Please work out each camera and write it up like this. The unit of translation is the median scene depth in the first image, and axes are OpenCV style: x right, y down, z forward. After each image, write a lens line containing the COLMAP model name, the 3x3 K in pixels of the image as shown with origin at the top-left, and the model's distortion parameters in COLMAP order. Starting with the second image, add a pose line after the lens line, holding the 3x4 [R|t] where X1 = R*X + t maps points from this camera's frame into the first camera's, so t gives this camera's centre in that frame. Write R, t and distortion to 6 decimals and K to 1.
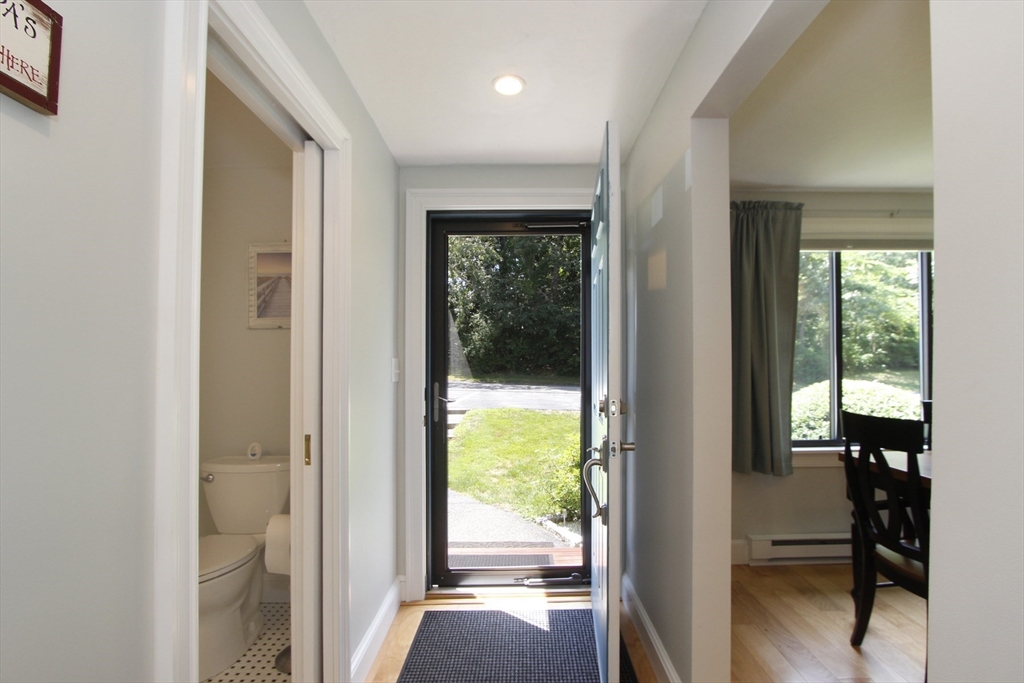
lens RADIAL K [[513.4, 0, 520.8], [0, 513.4, 356.8], [0, 0, 1]] dist [0.001814, -0.000400]
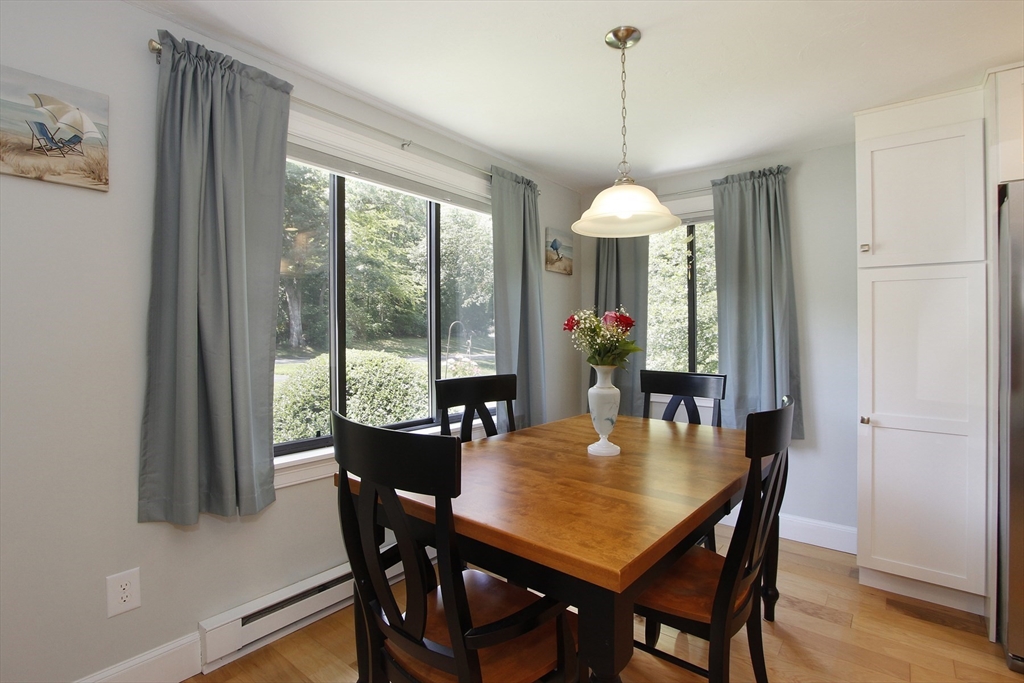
lens RADIAL K [[513.4, 0, 520.8], [0, 513.4, 356.8], [0, 0, 1]] dist [0.001814, -0.000400]
pose [[0.648035, -0.027804, 0.761103, 0.144342], [-0.021209, 0.998287, 0.054527, 0.003326], [-0.761315, -0.051478, 0.646335, 0.210621]]
